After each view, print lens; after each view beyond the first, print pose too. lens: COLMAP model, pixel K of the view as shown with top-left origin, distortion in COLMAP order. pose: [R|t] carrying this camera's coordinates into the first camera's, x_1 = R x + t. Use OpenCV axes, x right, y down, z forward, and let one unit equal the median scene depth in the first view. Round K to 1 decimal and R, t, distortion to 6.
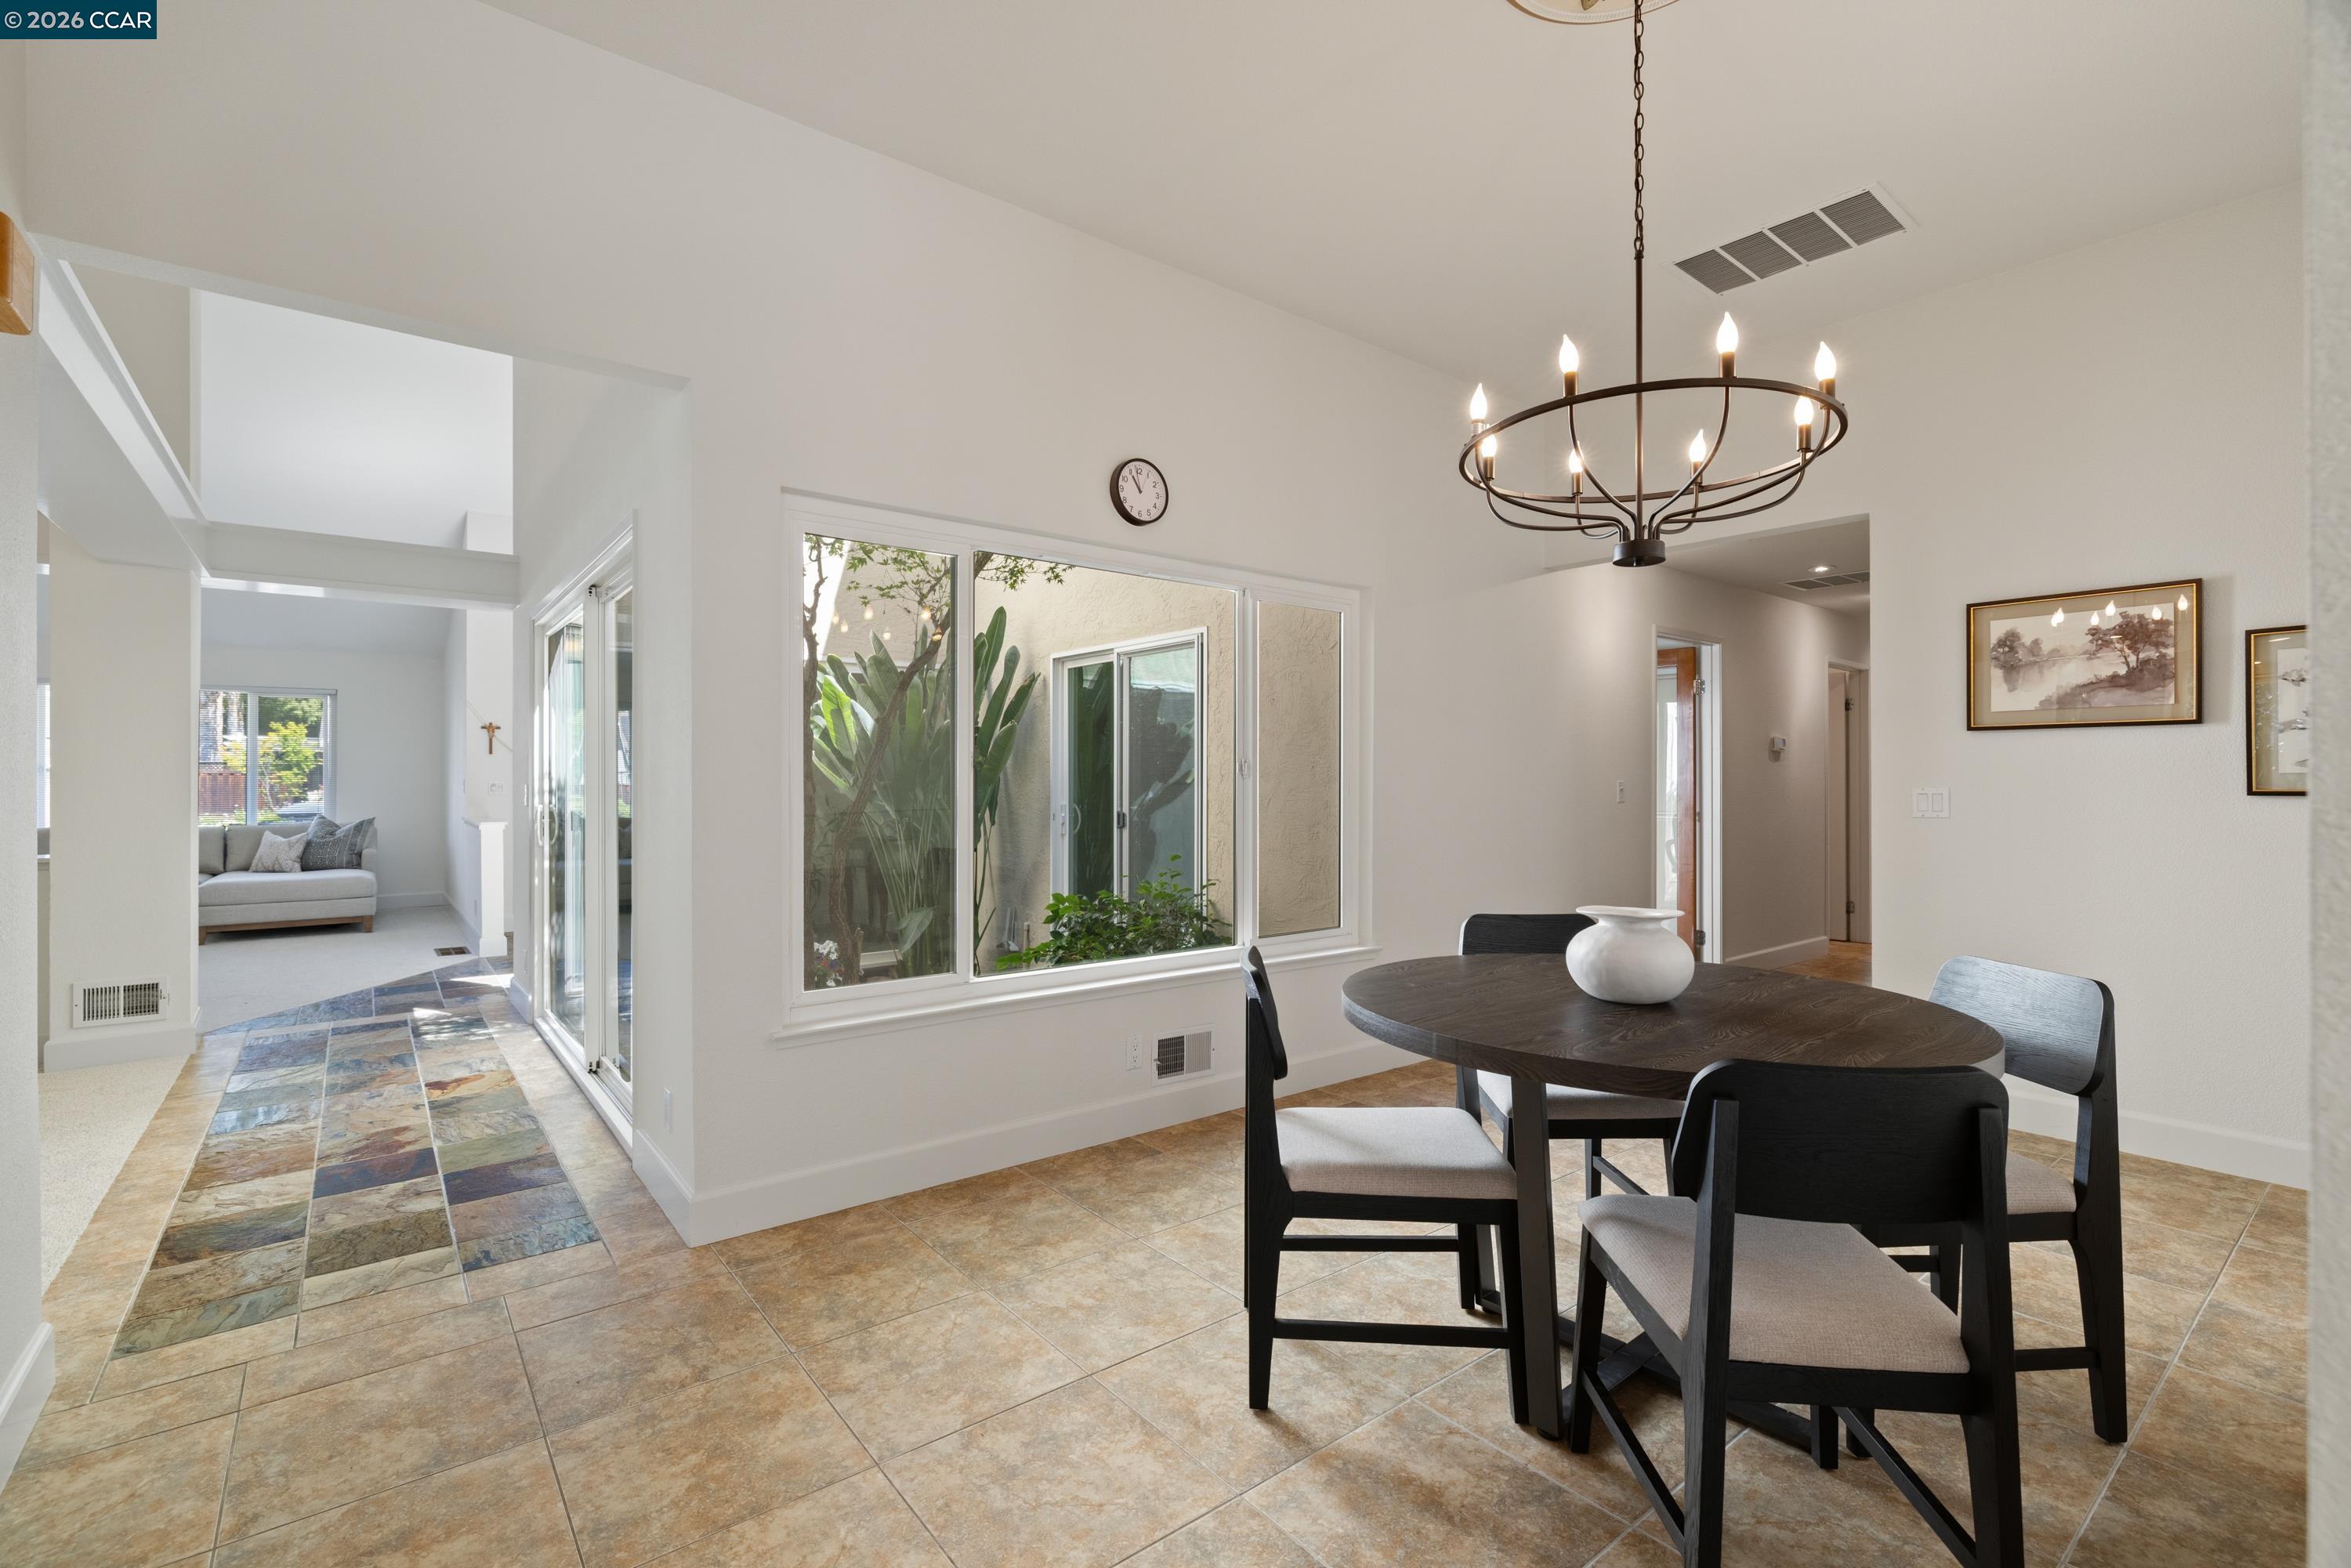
lens RADIAL K [[1060.2, 0, 1177.4], [0, 1060.2, 775.1], [0, 0, 1]] dist [-0.003474, -0.000685]
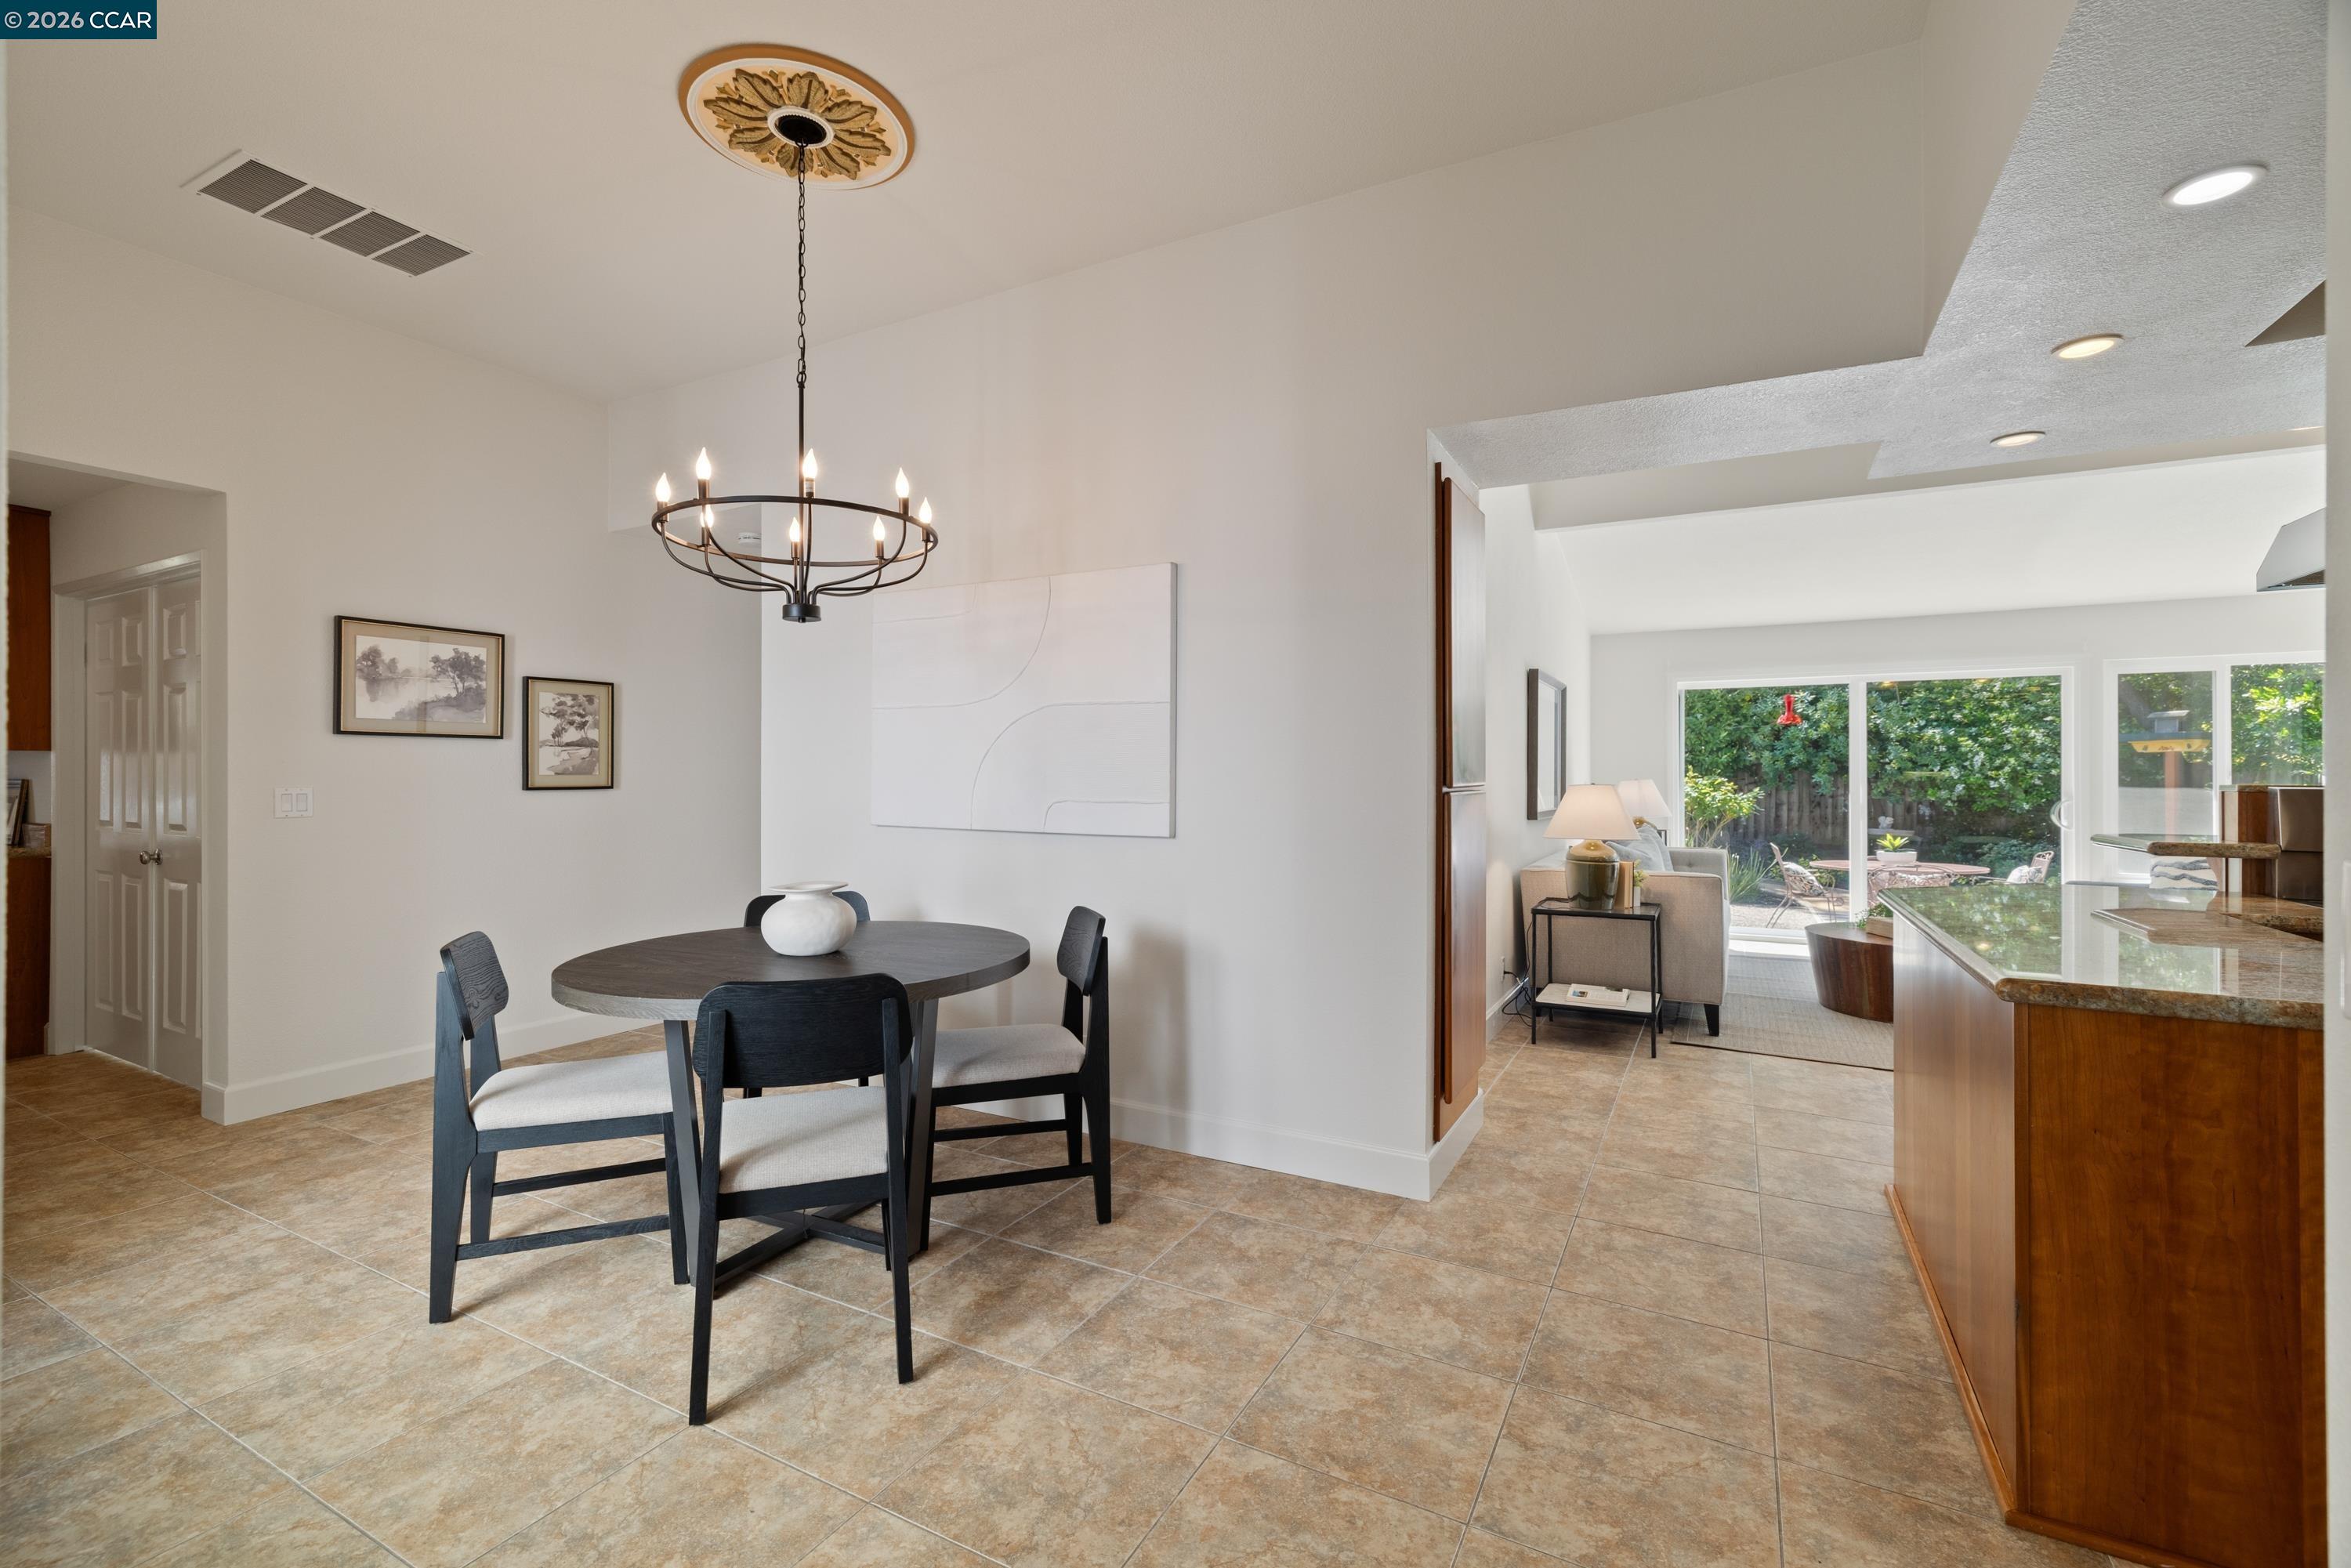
lens RADIAL K [[1017.2, 0, 1153.4], [0, 1017.2, 768.8], [0, 0, 1]] dist [0.003804, 0.000442]
pose [[-0.383133, 0.000682, 0.923693, -0.544486], [-0.012769, 0.999900, -0.006035, -0.011056], [-0.923605, -0.014107, -0.383086, 0.654238]]
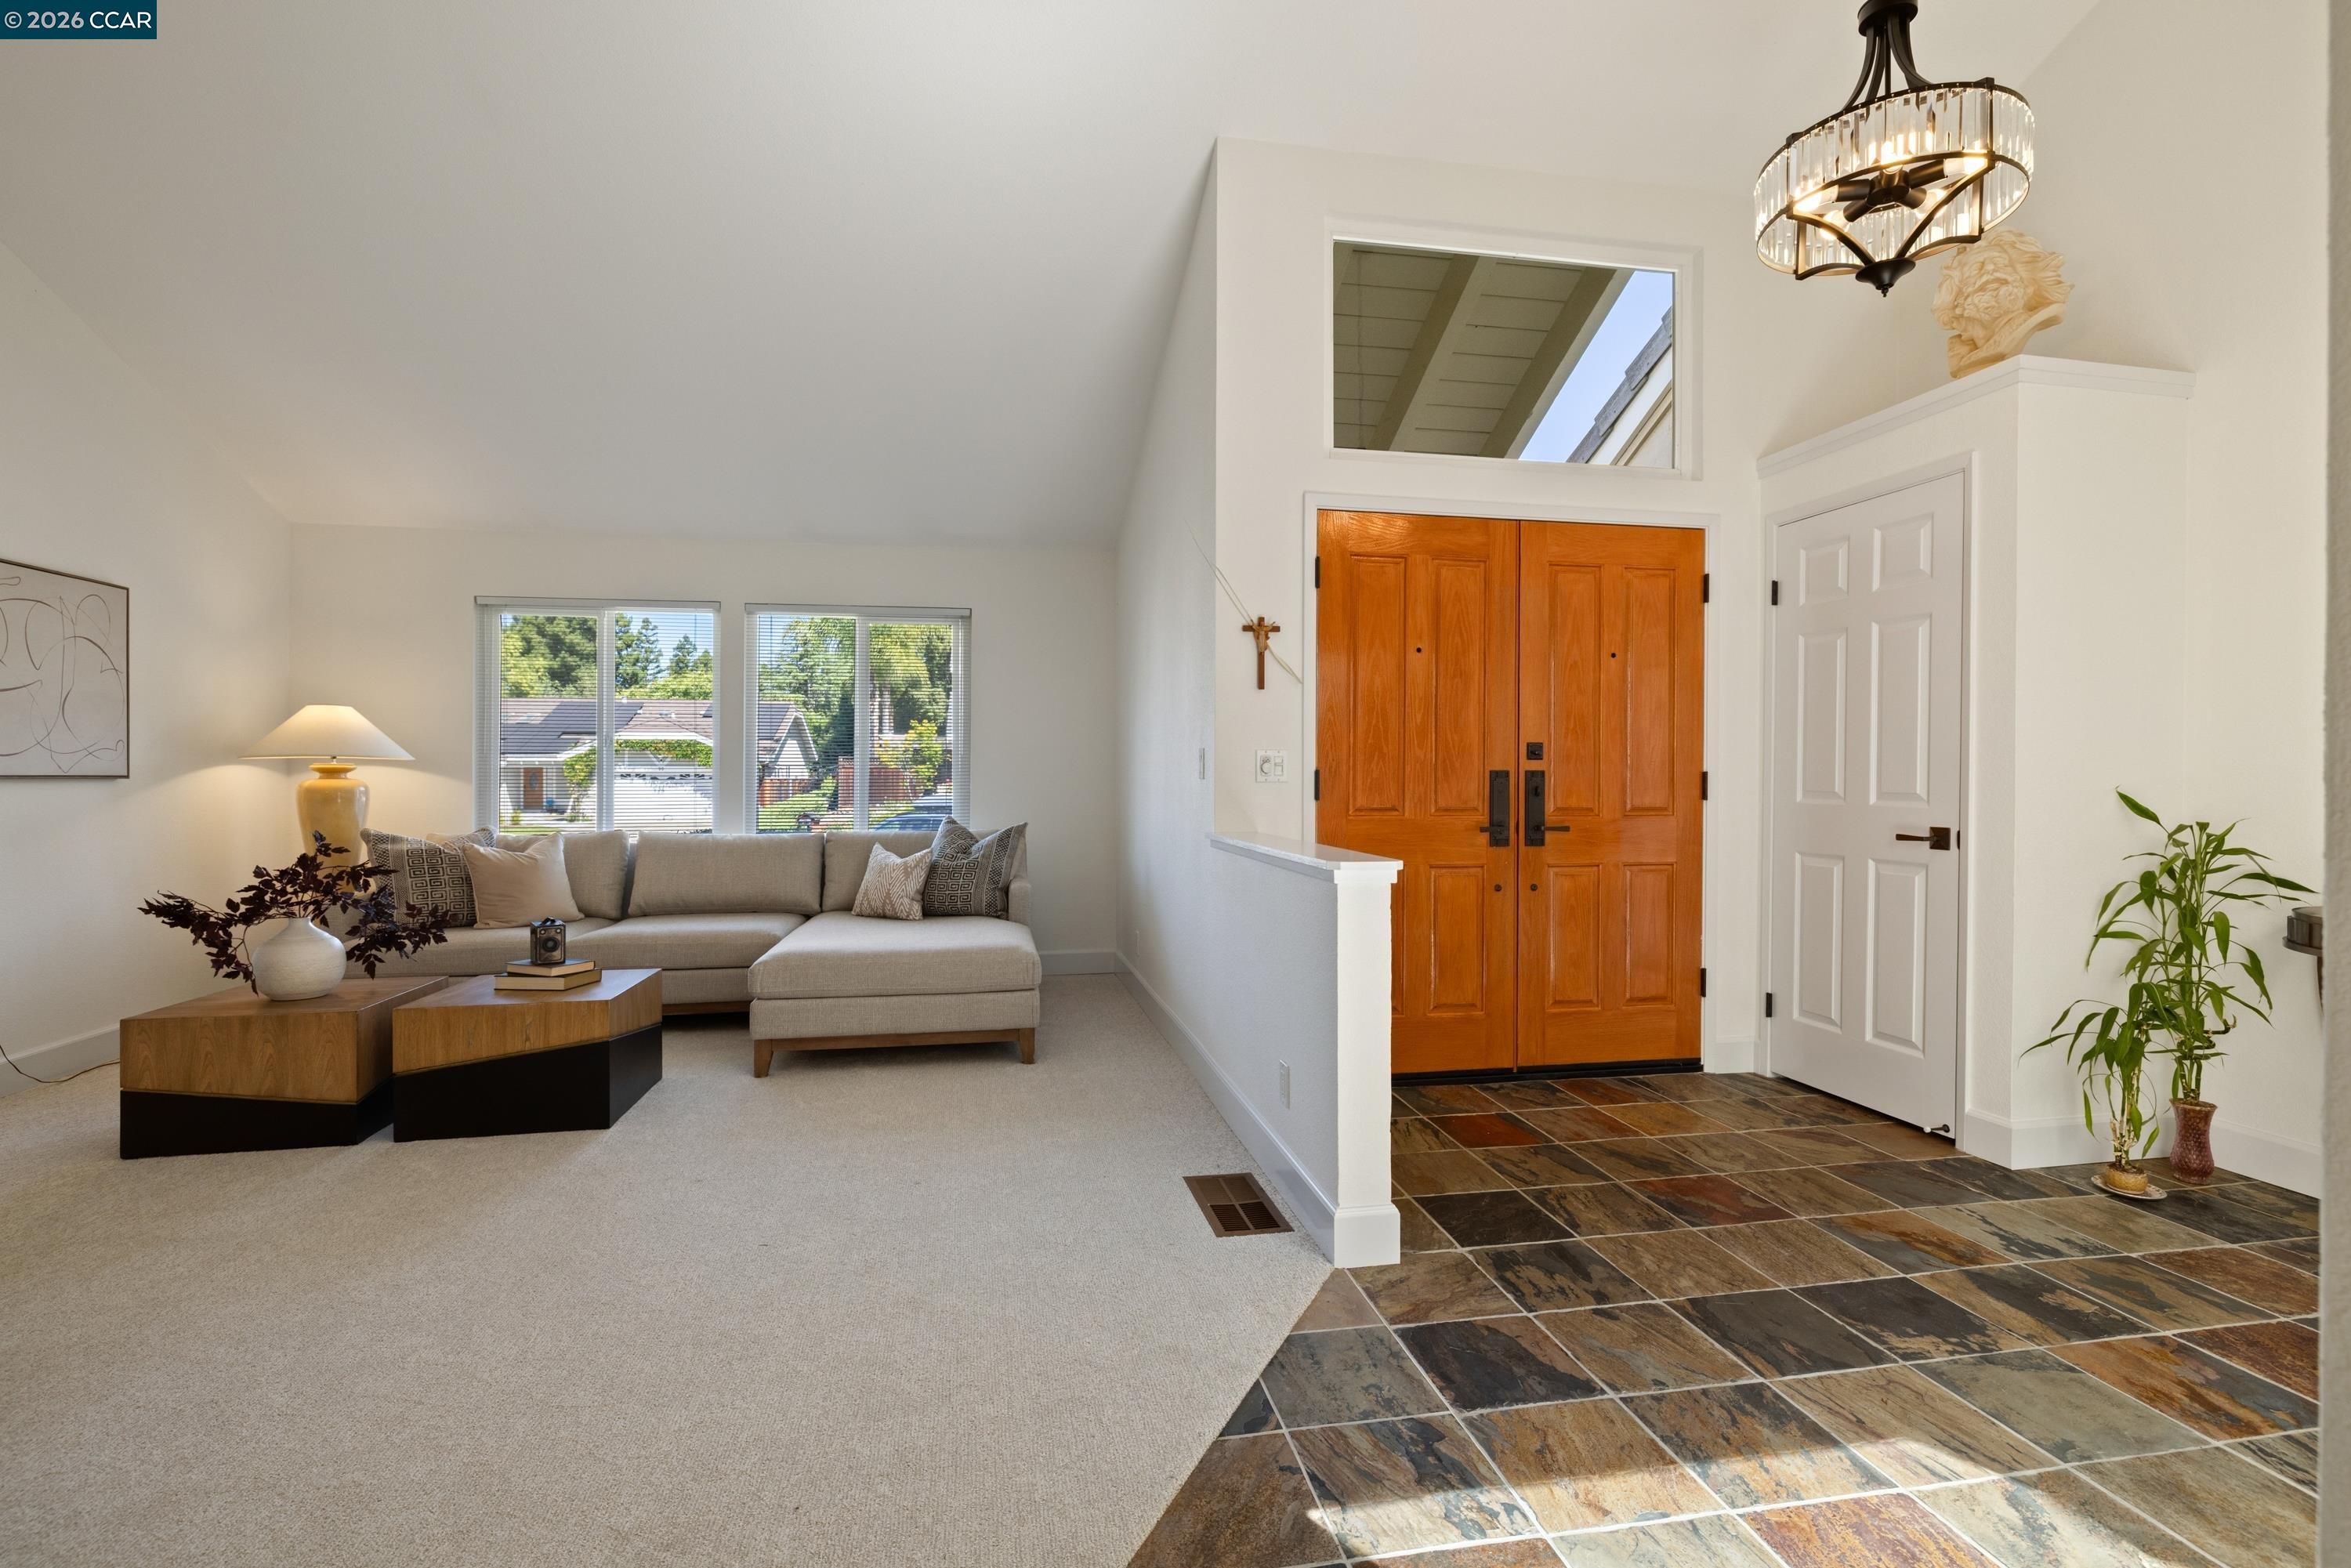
lens RADIAL K [[1060.2, 0, 1154.1], [0, 1060.2, 789.4], [0, 0, 1]] dist [-0.003474, -0.000685]
pose [[0.883451, 0.006727, -0.468476, -1.136779], [0.000727, 0.999876, 0.015728, 0.034479], [0.468523, -0.014236, 0.883336, 1.396771]]
